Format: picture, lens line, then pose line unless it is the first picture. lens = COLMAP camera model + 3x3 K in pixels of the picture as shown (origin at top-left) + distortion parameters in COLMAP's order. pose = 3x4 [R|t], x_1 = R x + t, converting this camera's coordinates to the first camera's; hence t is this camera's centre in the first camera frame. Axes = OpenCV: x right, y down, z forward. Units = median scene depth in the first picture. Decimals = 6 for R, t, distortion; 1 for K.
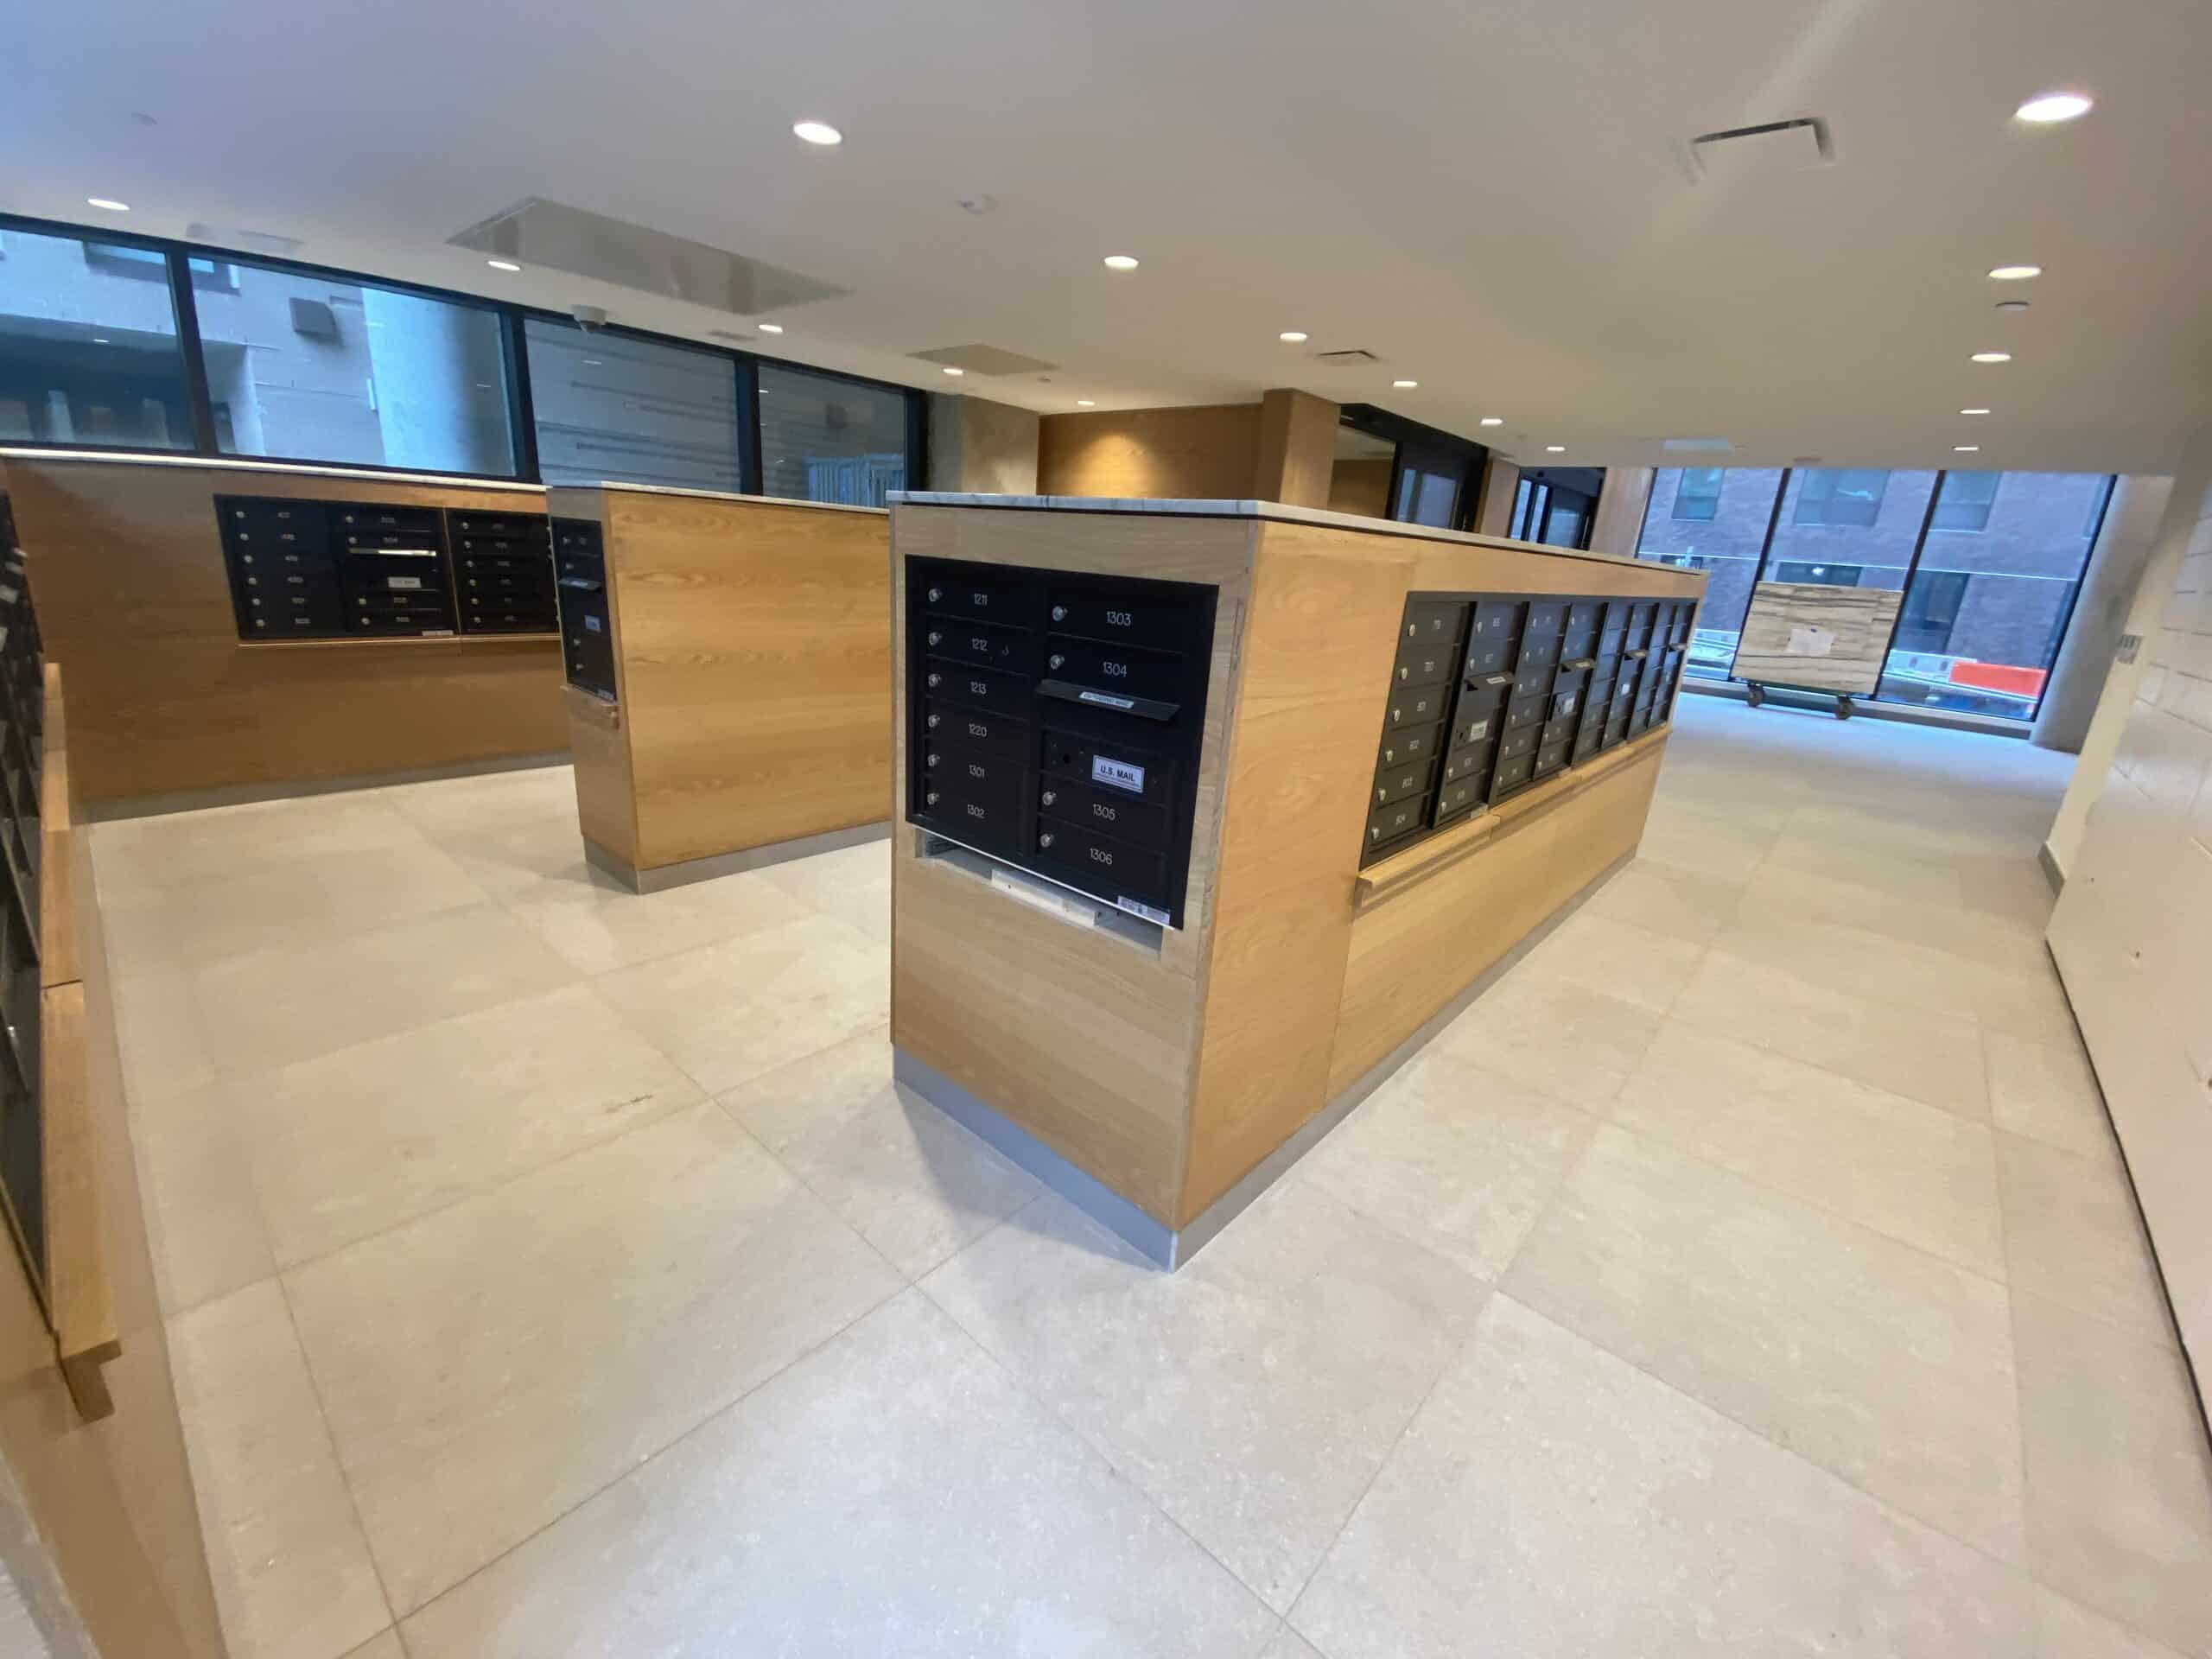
lens RADIAL K [[885.1, 0, 1110.8], [0, 885.1, 832.4], [0, 0, 1]] dist [0.044346, -0.034255]
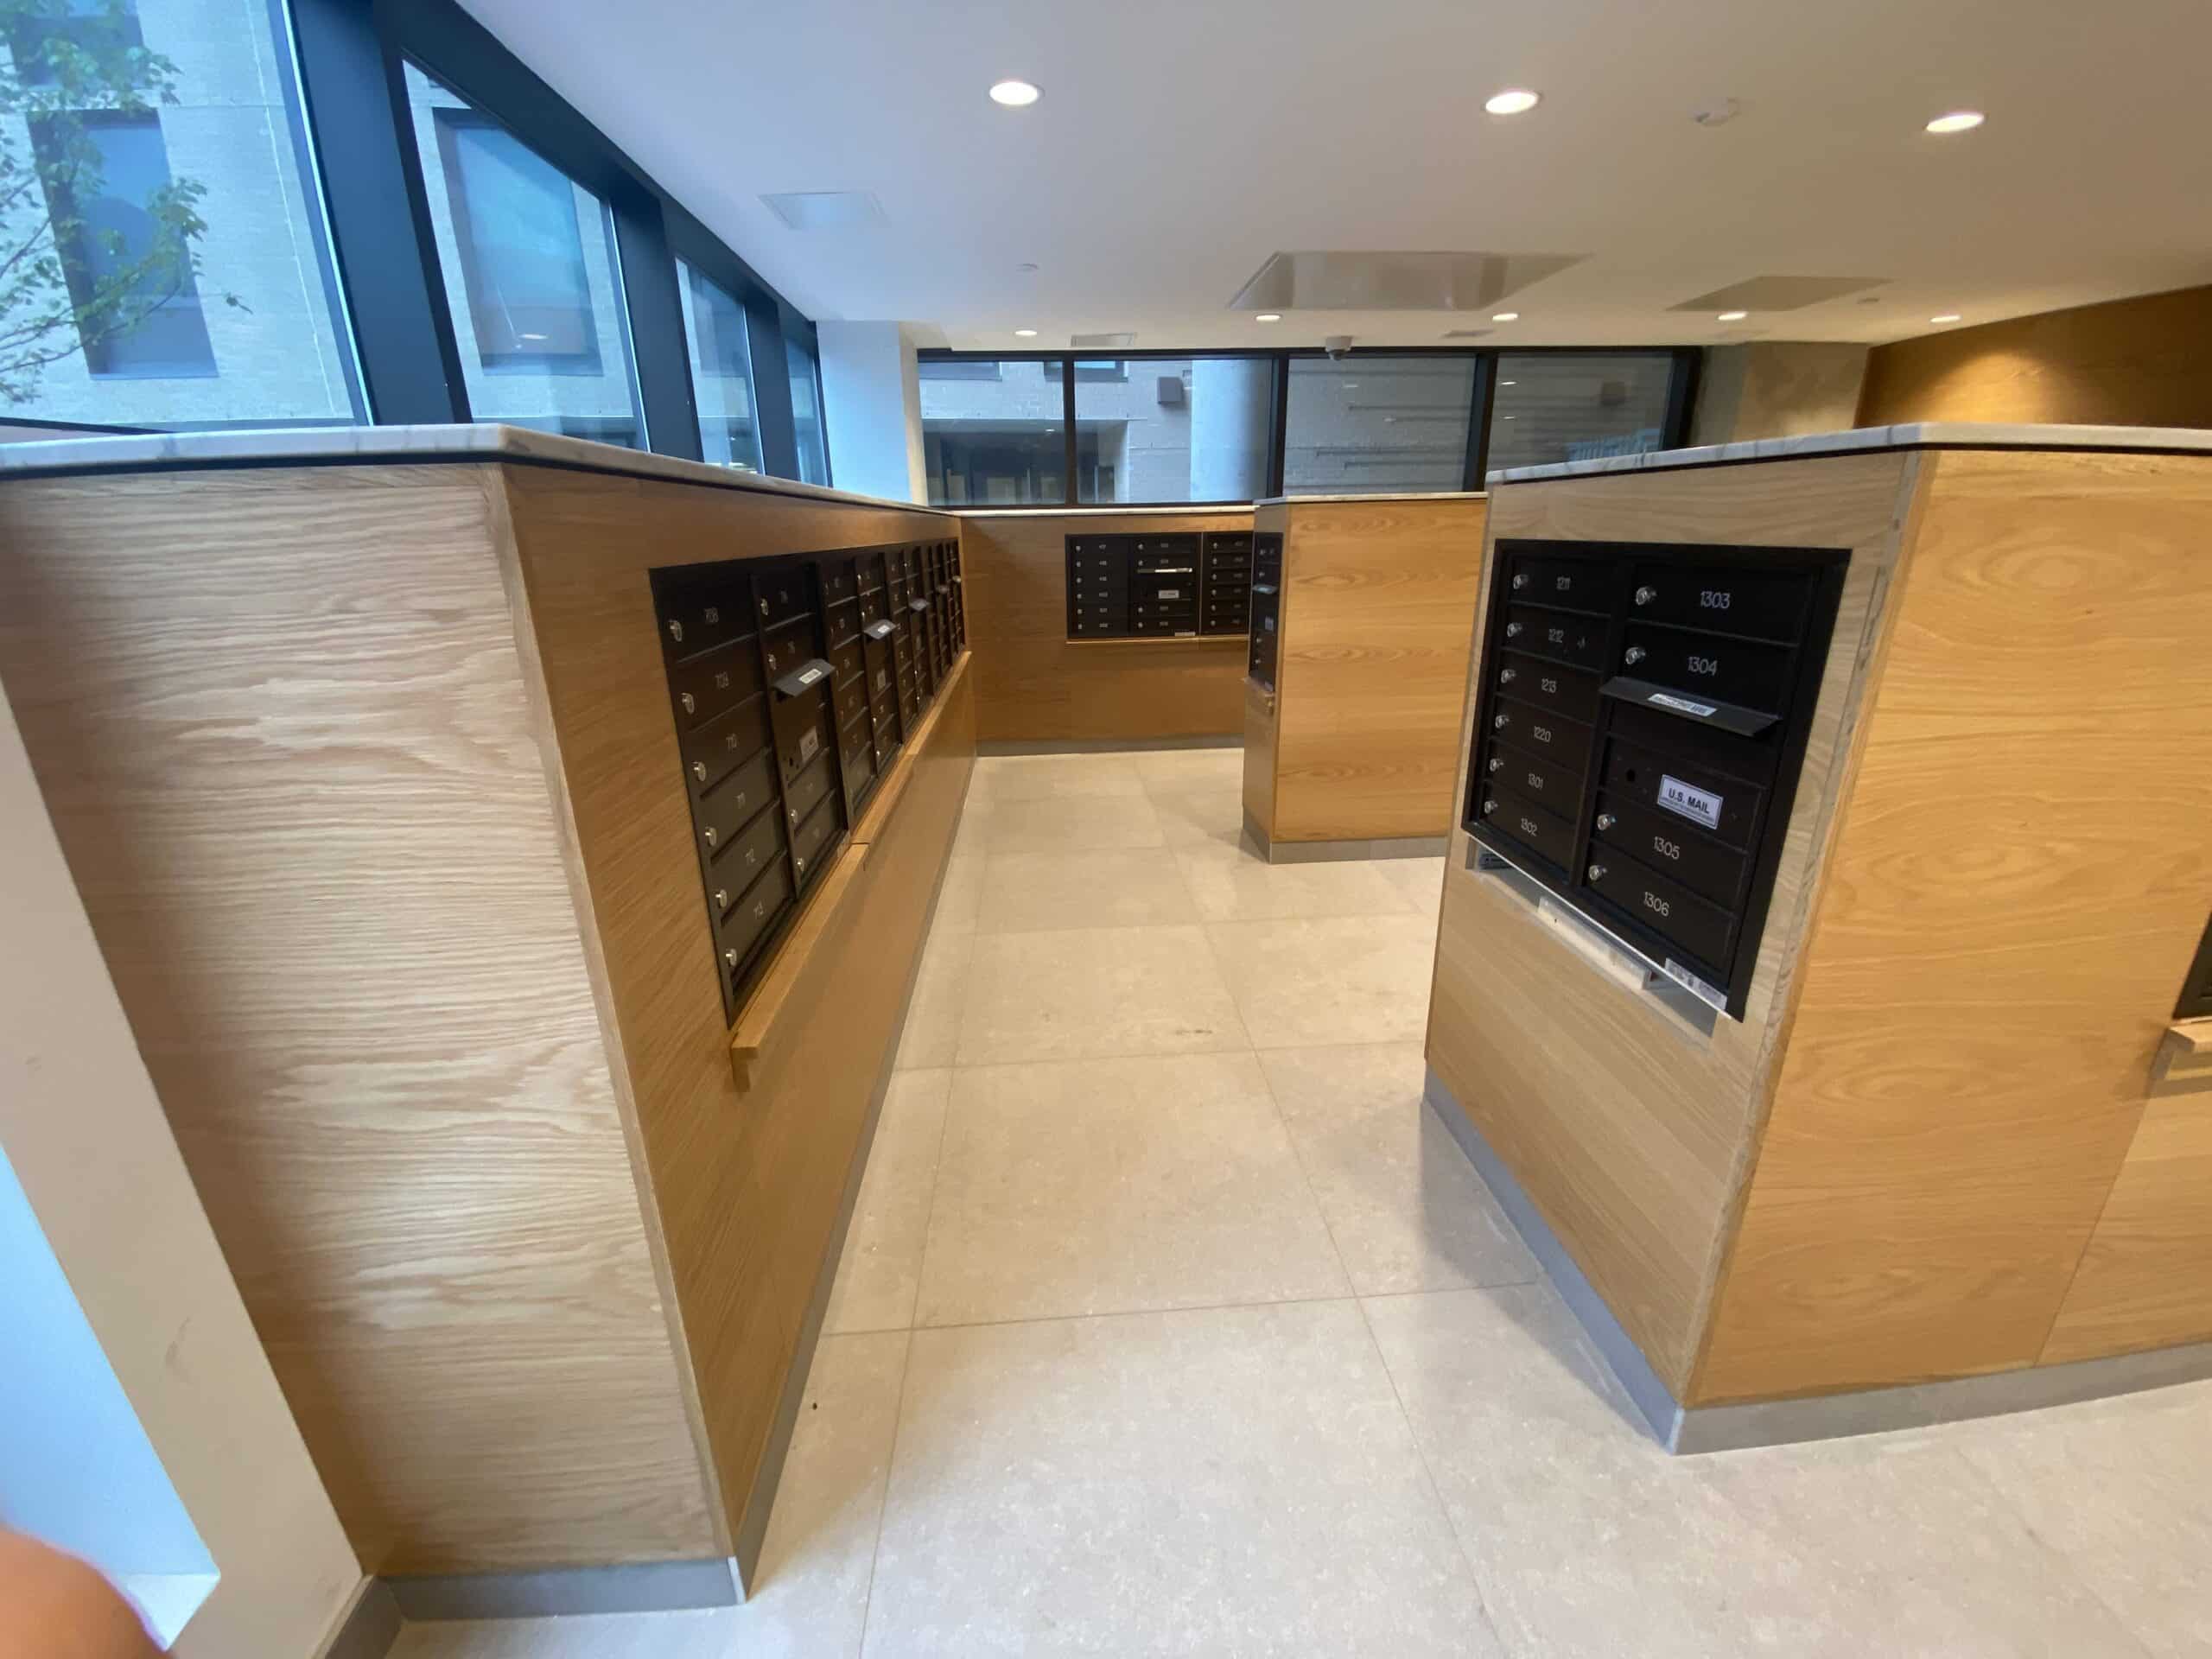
lens RADIAL K [[889.0, 0, 1102.6], [0, 889.0, 836.3], [0, 0, 1]] dist [0.033922, -0.034740]
pose [[0.706526, 0.152156, -0.691137, 0.148272], [-0.149385, 0.986673, 0.064508, -0.007885], [0.691741, 0.057669, 0.719839, 0.067228]]
